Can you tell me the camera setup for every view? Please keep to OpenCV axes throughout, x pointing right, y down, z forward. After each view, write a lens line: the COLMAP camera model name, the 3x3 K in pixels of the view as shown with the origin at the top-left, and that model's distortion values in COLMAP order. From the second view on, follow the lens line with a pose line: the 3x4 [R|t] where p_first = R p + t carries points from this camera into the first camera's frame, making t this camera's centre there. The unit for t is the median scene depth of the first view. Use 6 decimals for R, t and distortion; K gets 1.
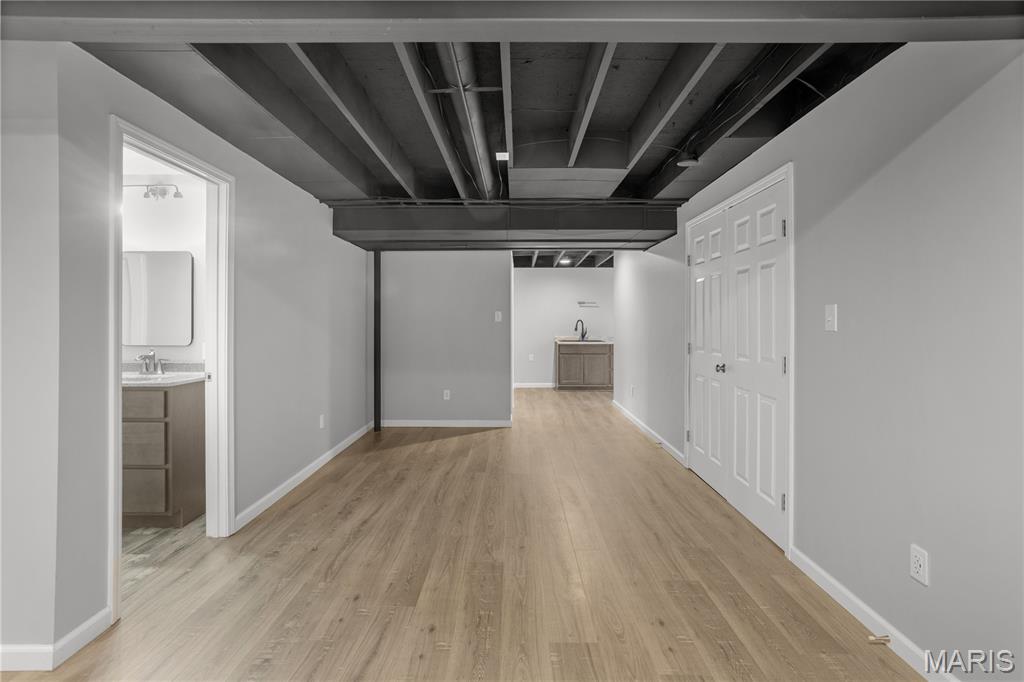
lens RADIAL K [[493.4, 0, 509.7], [0, 493.4, 324.0], [0, 0, 1]] dist [-0.045795, 0.026903]
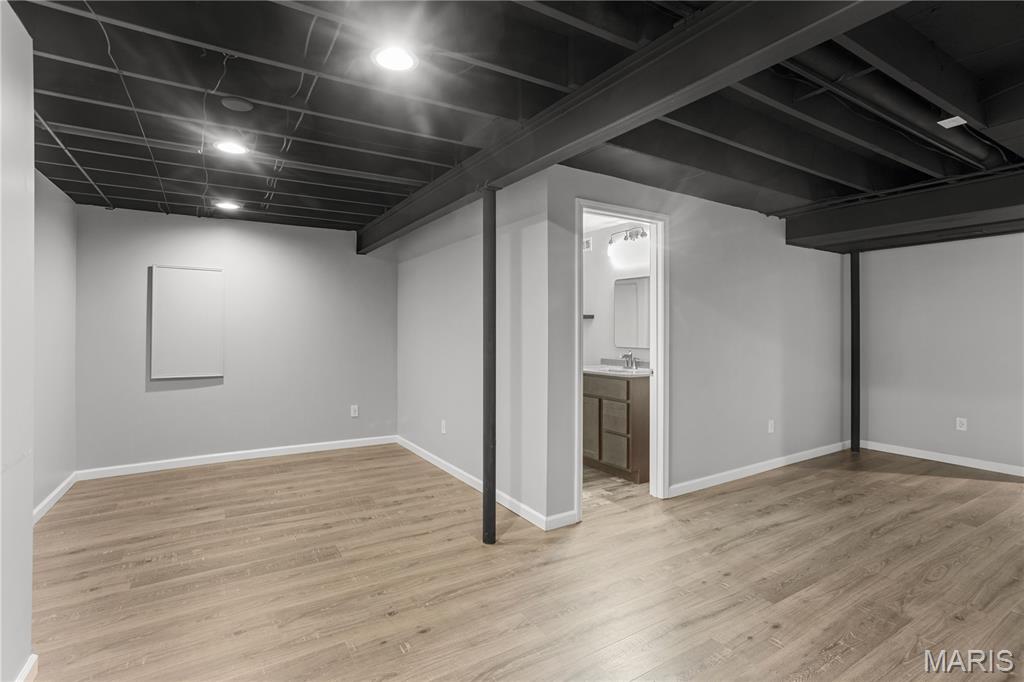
lens RADIAL K [[486.9, 0, 510.1], [0, 486.9, 332.1], [0, 0, 1]] dist [-0.047367, 0.026254]
pose [[0.537178, 0.004008, -0.843459, 0.272564], [-0.004634, 0.999988, 0.001800, -0.000520], [0.843456, 0.002942, 0.537190, -0.020688]]
